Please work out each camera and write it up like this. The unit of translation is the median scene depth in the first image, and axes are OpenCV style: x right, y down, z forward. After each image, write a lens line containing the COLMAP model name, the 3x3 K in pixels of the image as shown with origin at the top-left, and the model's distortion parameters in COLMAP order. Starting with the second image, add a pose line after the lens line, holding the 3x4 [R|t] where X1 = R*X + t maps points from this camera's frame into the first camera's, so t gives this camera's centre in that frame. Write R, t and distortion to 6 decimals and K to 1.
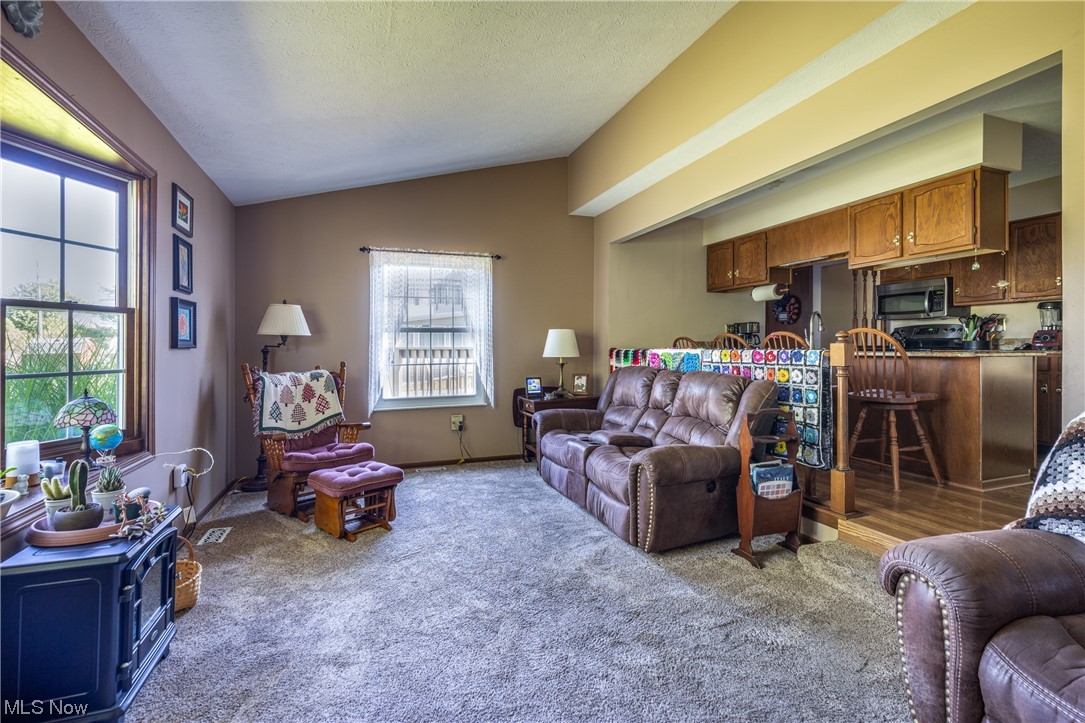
lens RADIAL K [[484.0, 0, 538.5], [0, 484.0, 352.2], [0, 0, 1]] dist [-0.000308, -0.000745]
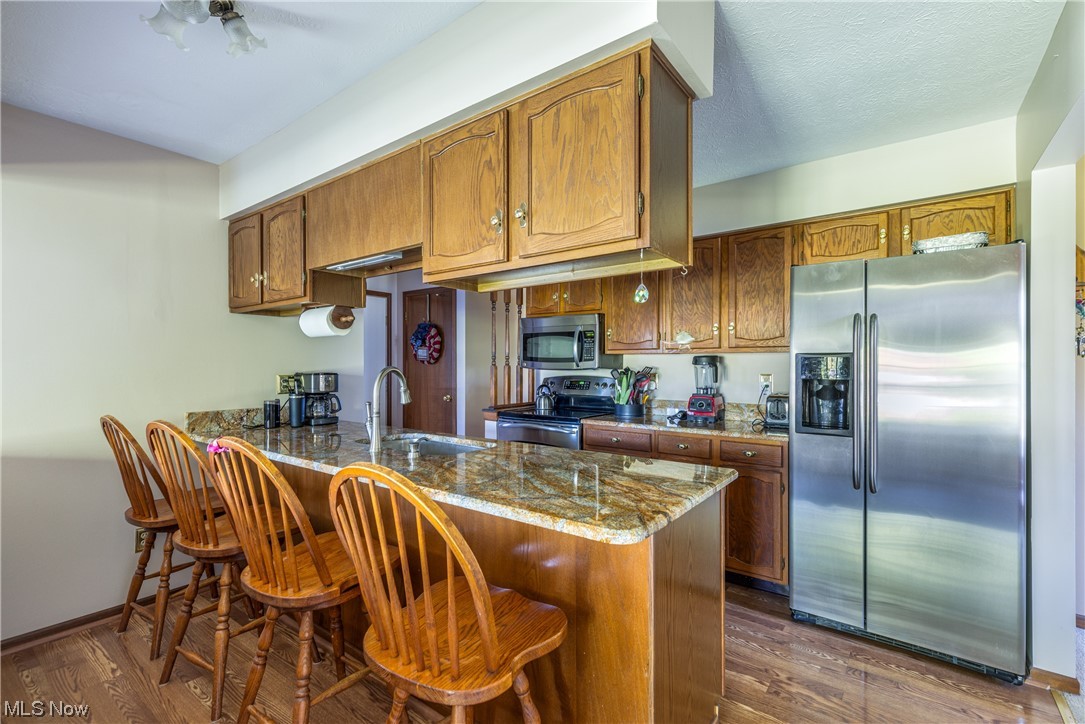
lens RADIAL K [[481.6, 0, 542.5], [0, 481.6, 362.0], [0, 0, 1]] dist [0.000349, -0.000046]
pose [[0.840267, 0.009086, 0.542096, 0.409711], [-0.001004, 0.999884, -0.015203, -0.076229], [-0.542171, 0.012230, 0.840179, 0.469739]]
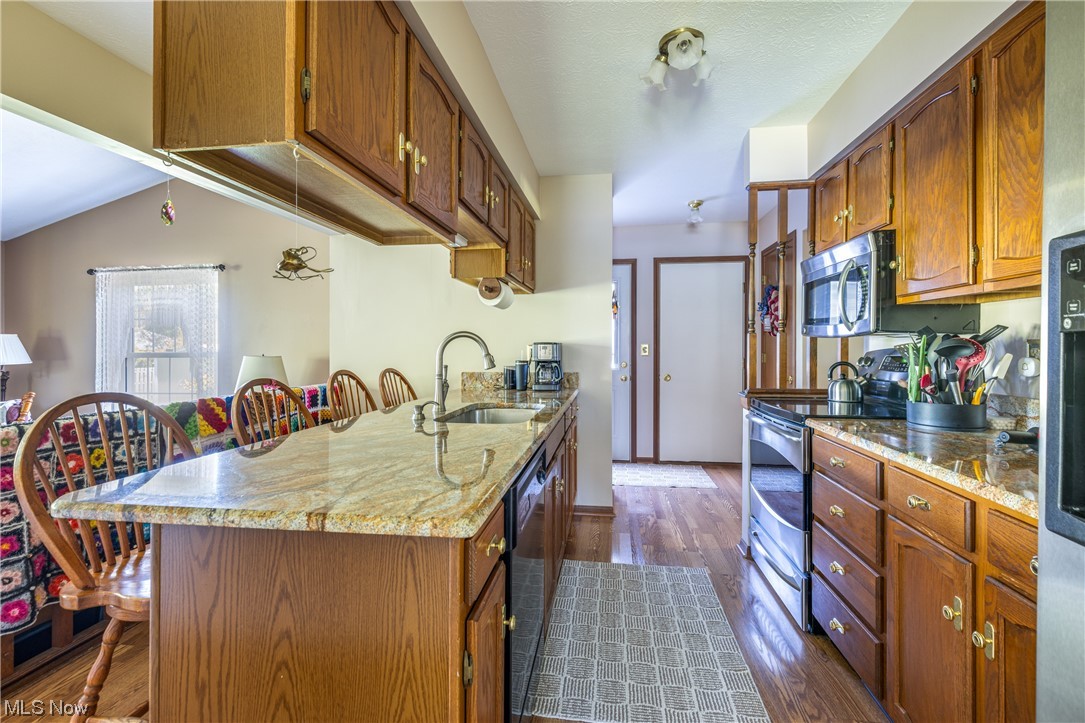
lens RADIAL K [[484.3, 0, 543.5], [0, 484.3, 345.0], [0, 0, 1]] dist [-0.001317, -0.000311]
pose [[0.880291, 0.001160, -0.474433, 0.827091], [-0.006480, 0.999933, -0.009578, -0.061267], [0.474390, 0.011505, 0.880240, 0.555234]]
